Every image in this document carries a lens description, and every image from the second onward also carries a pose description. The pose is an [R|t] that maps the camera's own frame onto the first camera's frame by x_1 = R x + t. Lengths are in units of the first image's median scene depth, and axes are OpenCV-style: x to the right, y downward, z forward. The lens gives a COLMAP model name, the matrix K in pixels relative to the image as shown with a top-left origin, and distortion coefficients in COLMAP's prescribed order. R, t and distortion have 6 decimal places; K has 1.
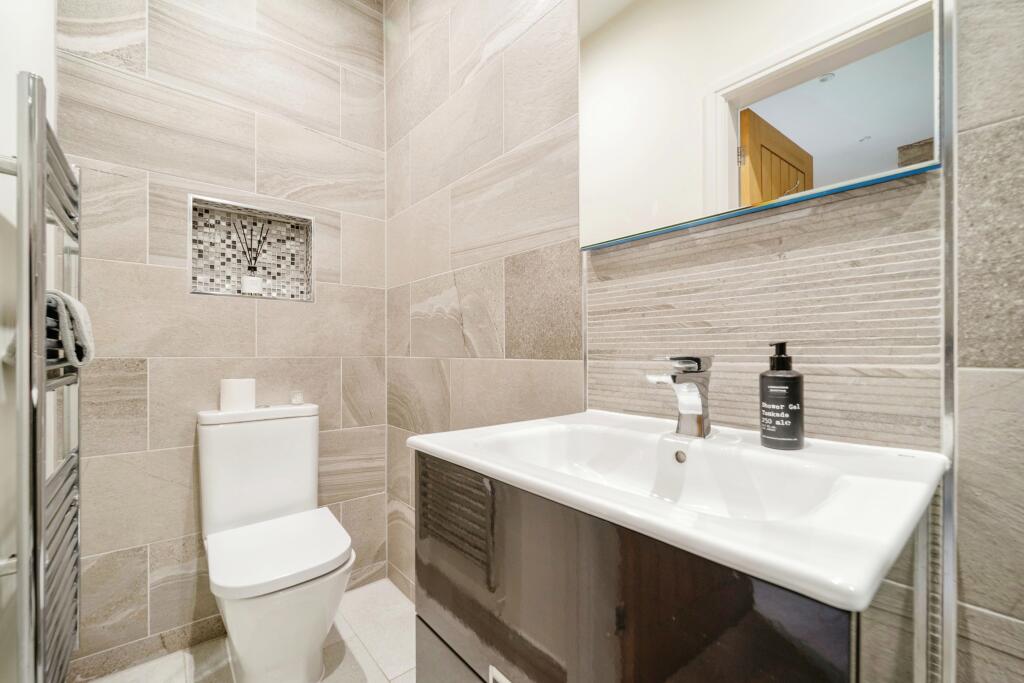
lens RADIAL K [[421.1, 0, 508.9], [0, 421.1, 351.4], [0, 0, 1]] dist [0.014403, 0.000226]
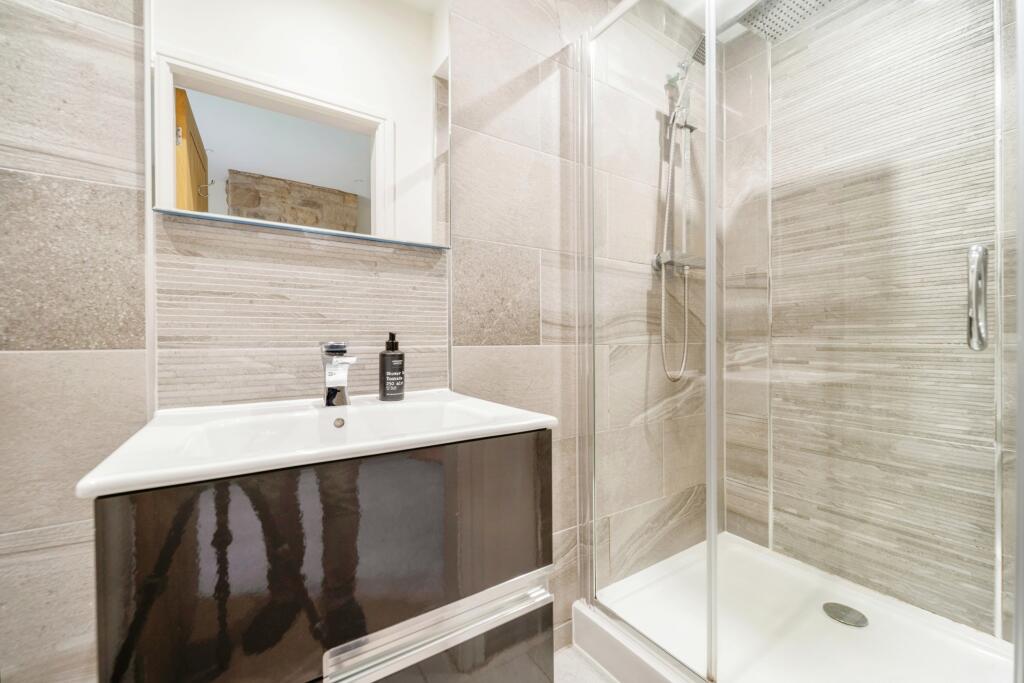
lens RADIAL K [[421.1, 0, 506.8], [0, 421.1, 339.9], [0, 0, 1]] dist [0.014403, 0.000226]
pose [[0.144523, 0.000869, 0.989501, -0.652790], [0.000342, 1.000000, -0.000928, 0.005794], [-0.989501, 0.000472, 0.144523, 0.288464]]
